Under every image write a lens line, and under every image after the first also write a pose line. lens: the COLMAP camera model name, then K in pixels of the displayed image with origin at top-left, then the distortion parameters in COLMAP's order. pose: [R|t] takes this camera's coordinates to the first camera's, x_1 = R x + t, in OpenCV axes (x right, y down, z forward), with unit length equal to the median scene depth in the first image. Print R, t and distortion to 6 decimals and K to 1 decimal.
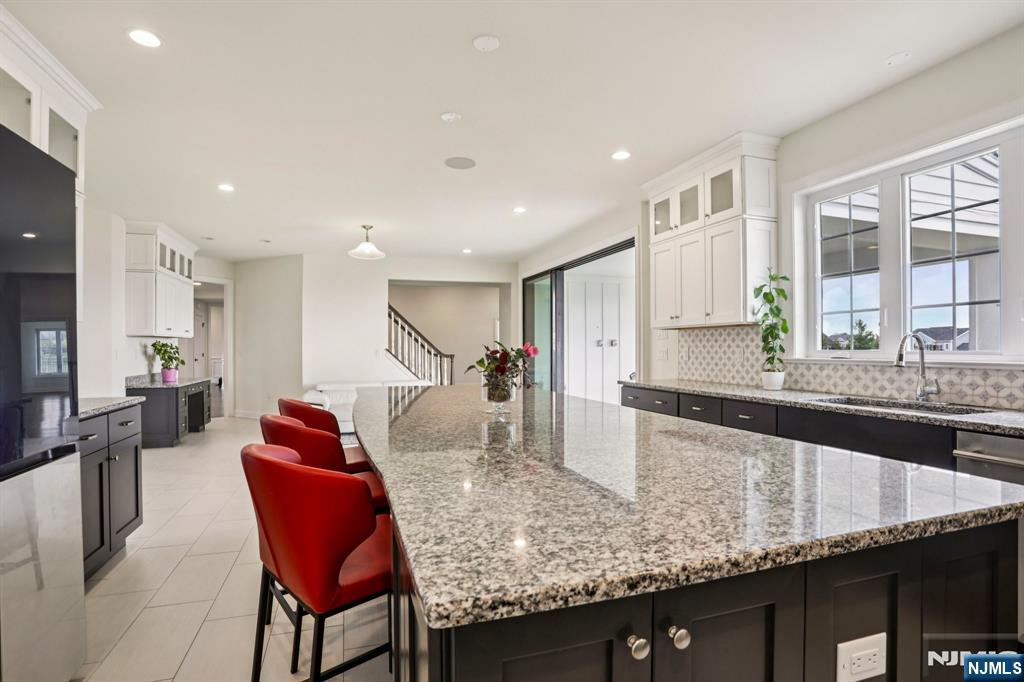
lens RADIAL K [[497.6, 0, 502.6], [0, 497.6, 343.5], [0, 0, 1]] dist [-0.056895, 0.018830]
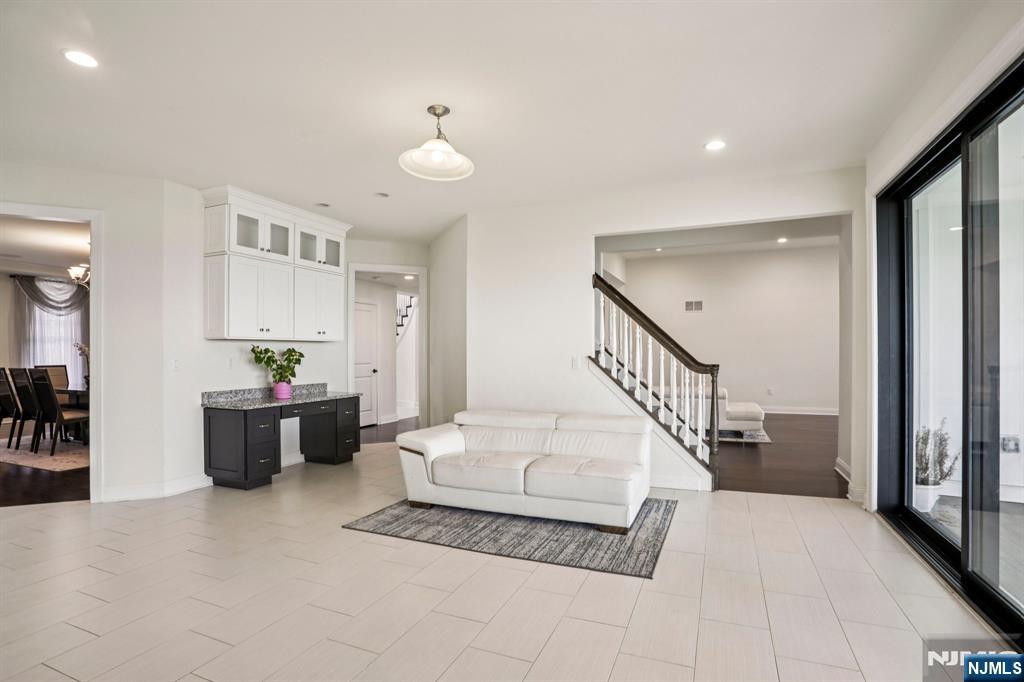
lens RADIAL K [[497.6, 0, 509.0], [0, 497.6, 350.8], [0, 0, 1]] dist [-0.056895, 0.018830]
pose [[0.753164, 0.001856, -0.657830, 0.105731], [0.004208, 0.999962, 0.007639, -0.000944], [0.657819, -0.008521, 0.753128, 0.714558]]
